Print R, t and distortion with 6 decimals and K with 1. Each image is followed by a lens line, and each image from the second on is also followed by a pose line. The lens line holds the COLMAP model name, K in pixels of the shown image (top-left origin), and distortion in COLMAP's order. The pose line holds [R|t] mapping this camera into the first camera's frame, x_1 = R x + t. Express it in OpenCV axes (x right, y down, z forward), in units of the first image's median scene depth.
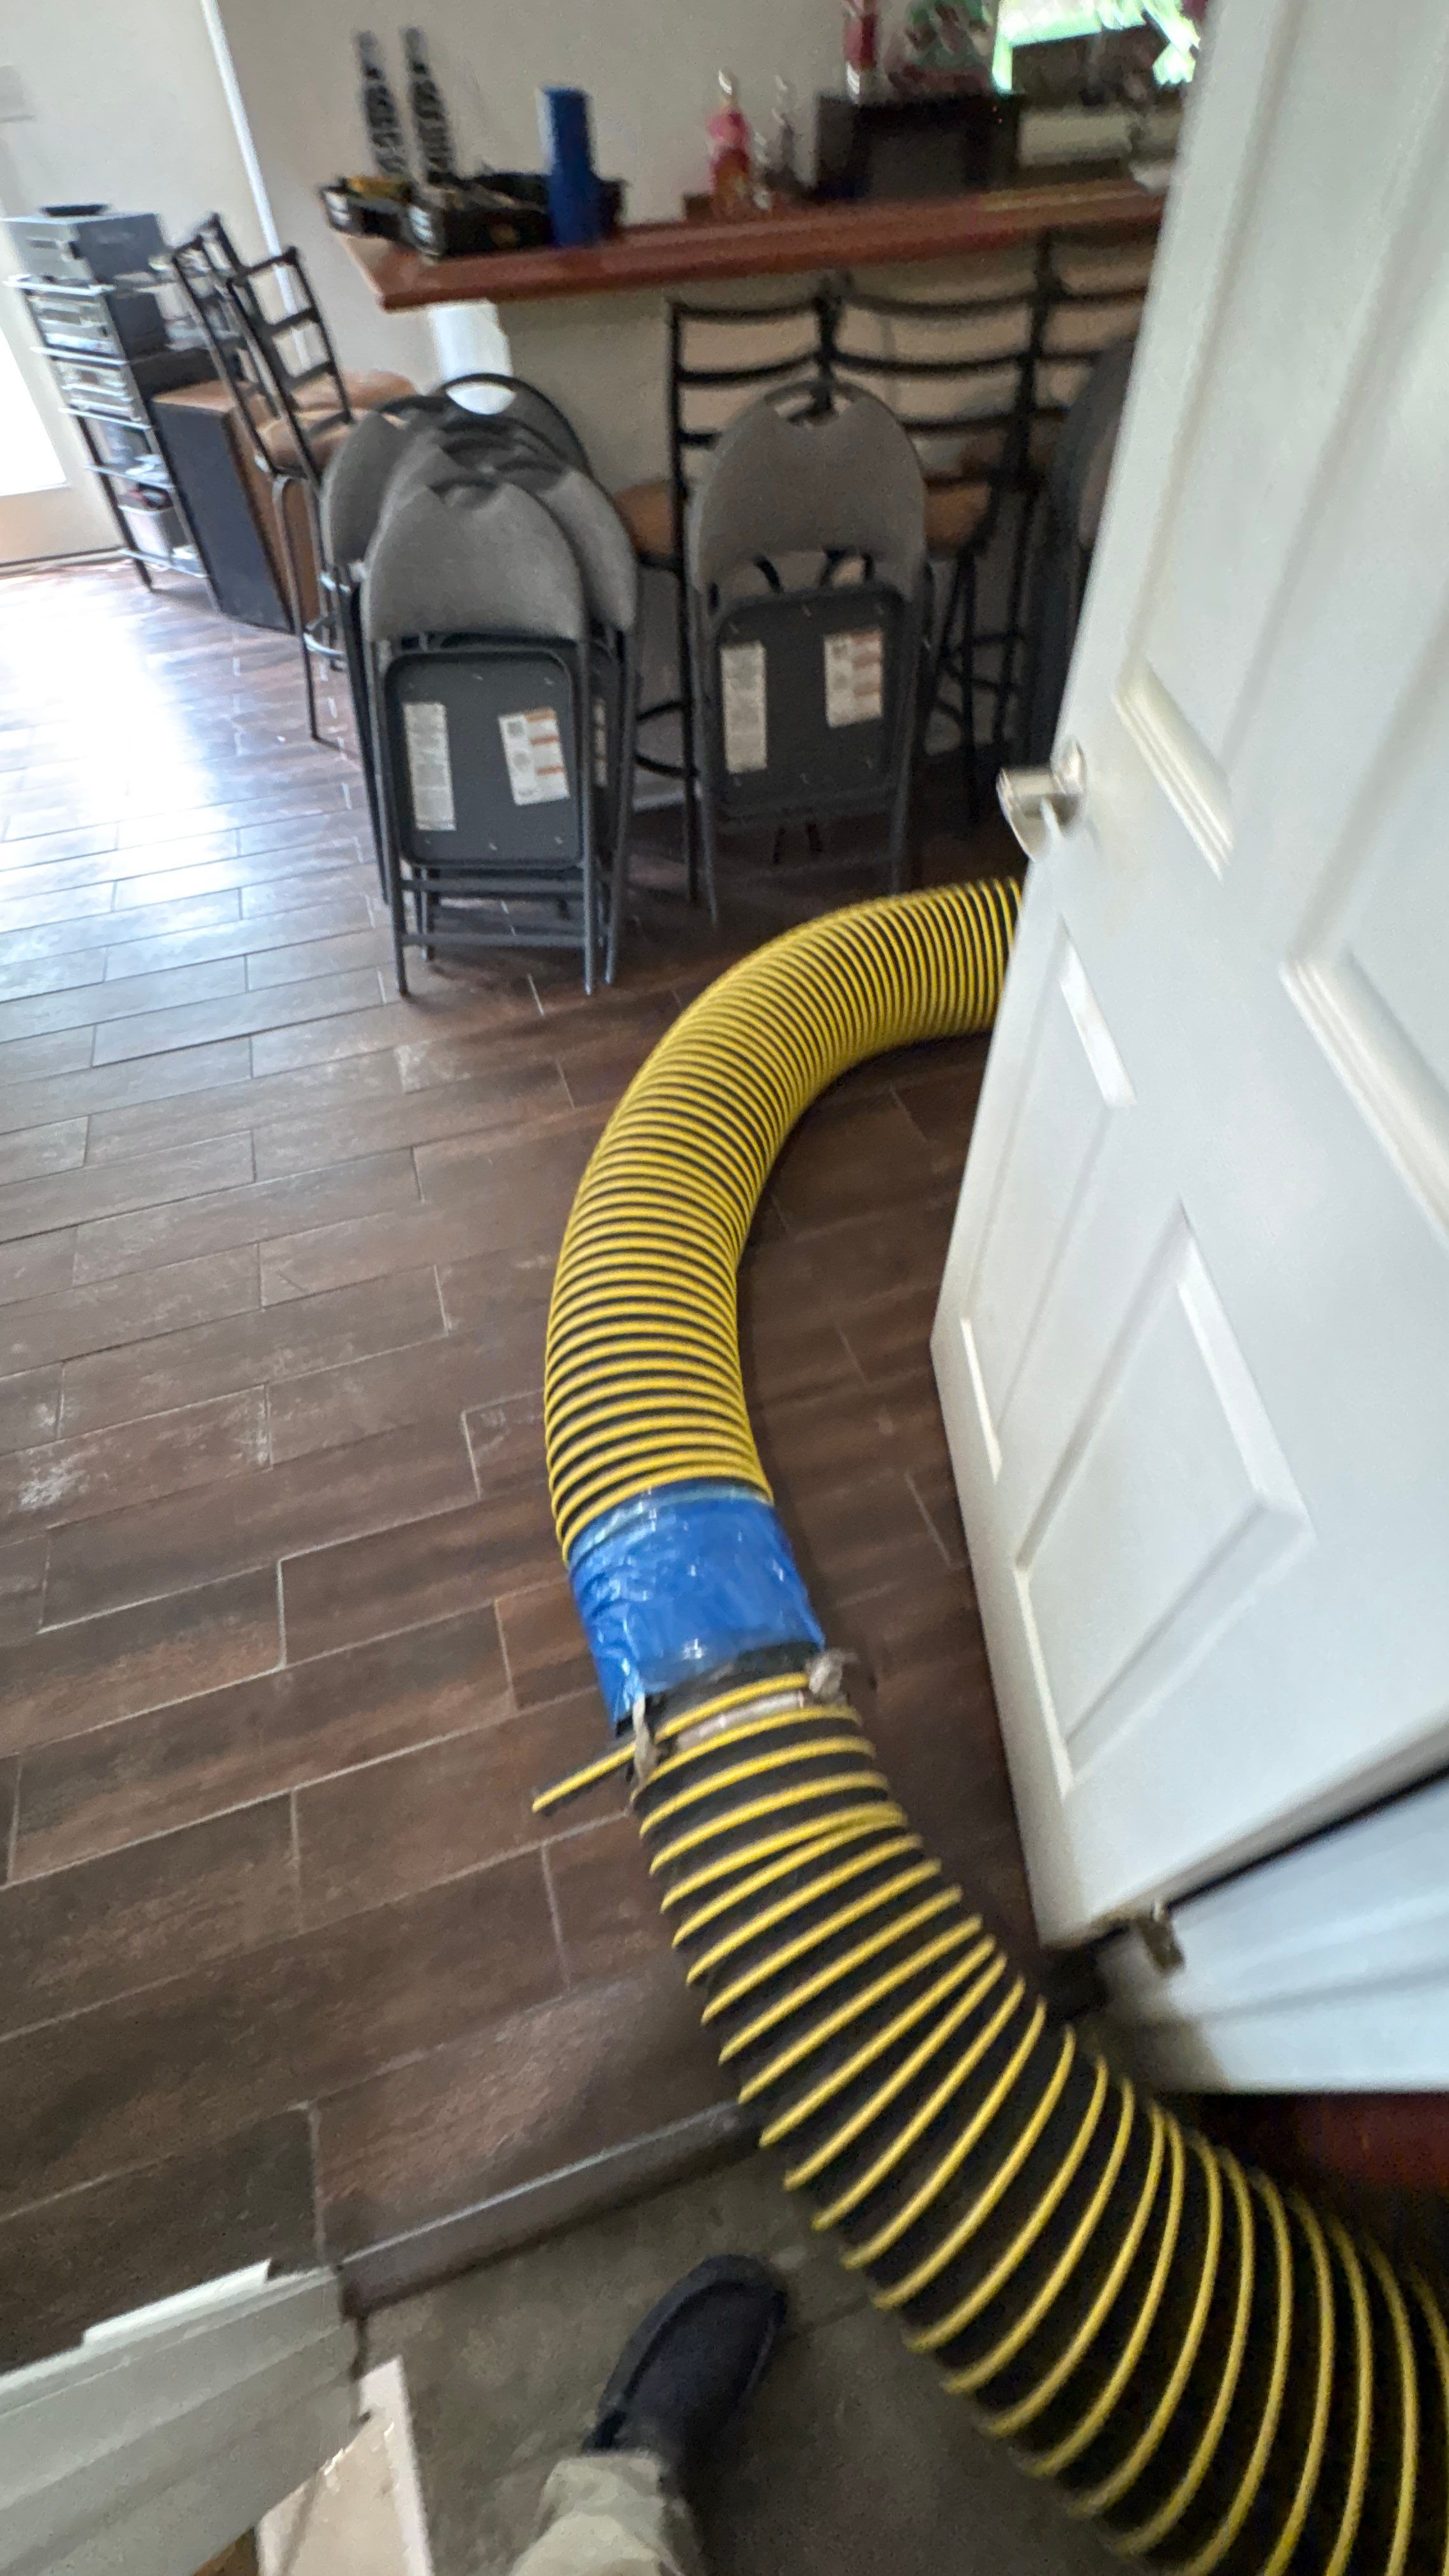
lens RADIAL K [[1024.2, 0, 724.5], [0, 1024.2, 1288.0], [0, 0, 1]] dist [0.001280, 0.000334]
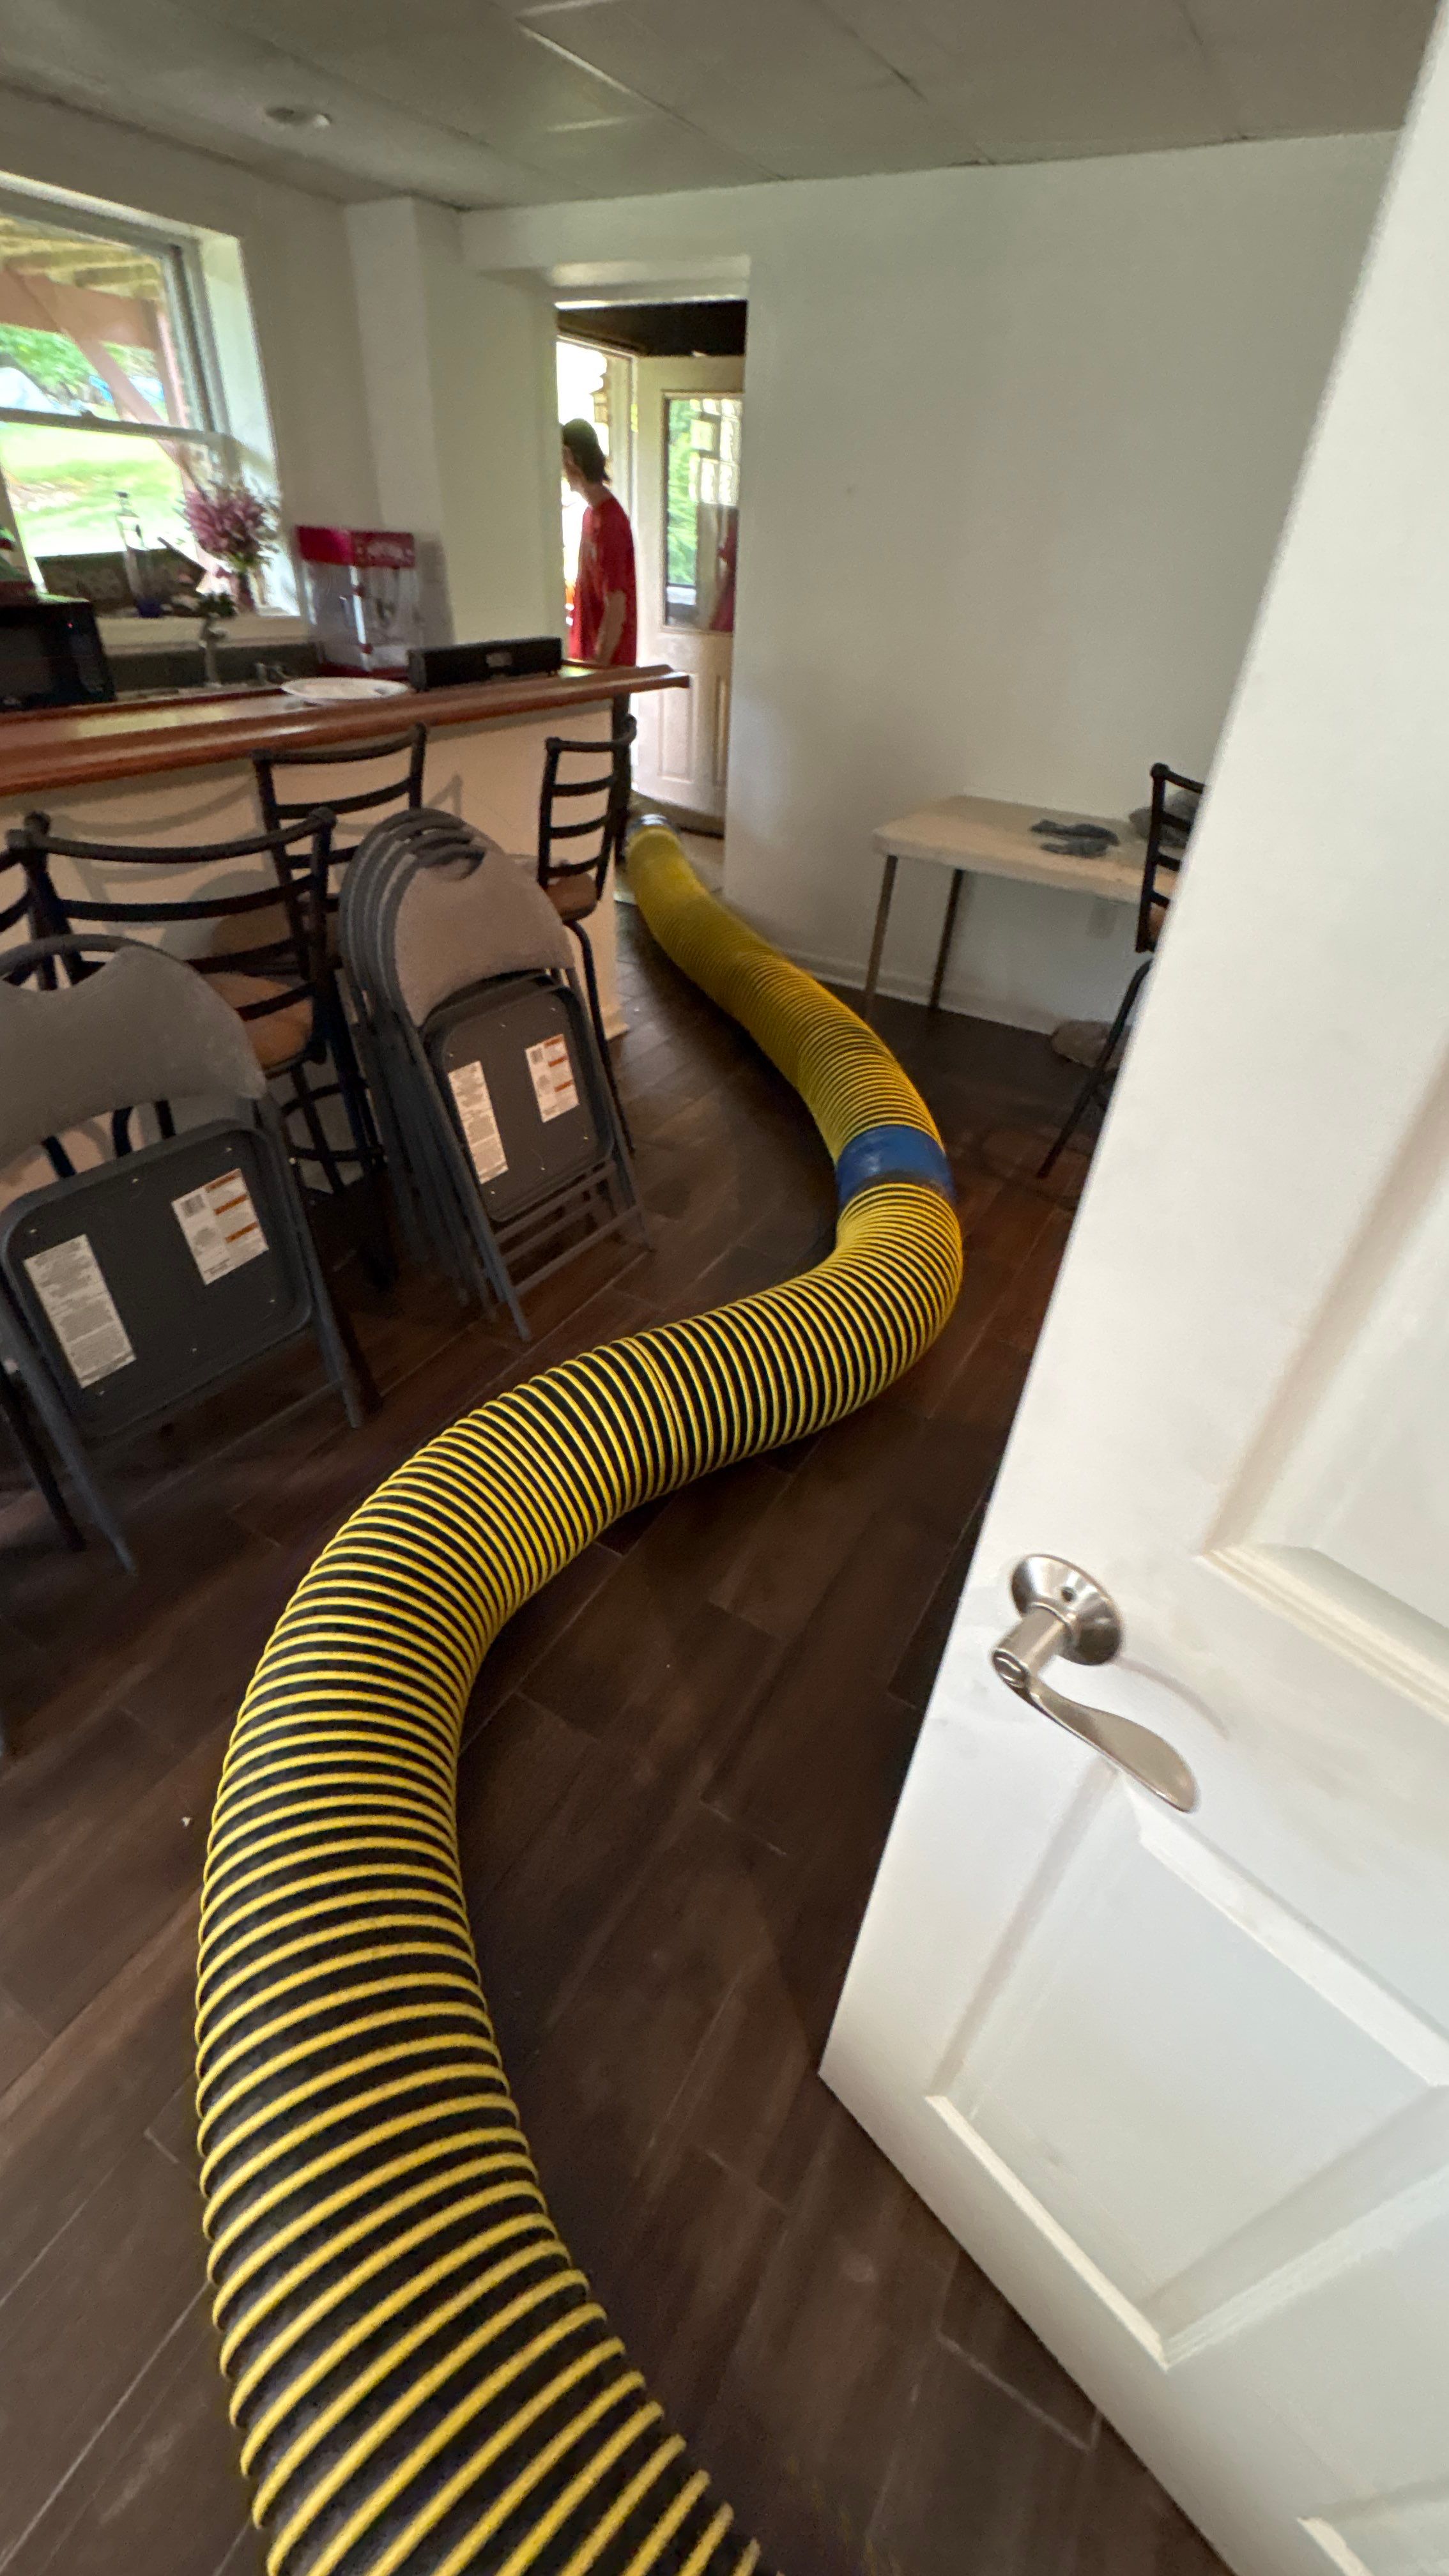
lens RADIAL K [[1024.2, 0, 724.5], [0, 1024.2, 1288.0], [0, 0, 1]] dist [0.001280, 0.000334]
pose [[0.740629, -0.344809, 0.576693, -0.054640], [0.478755, 0.873024, -0.092863, -0.303962], [-0.471447, 0.344872, 0.811666, 0.212965]]
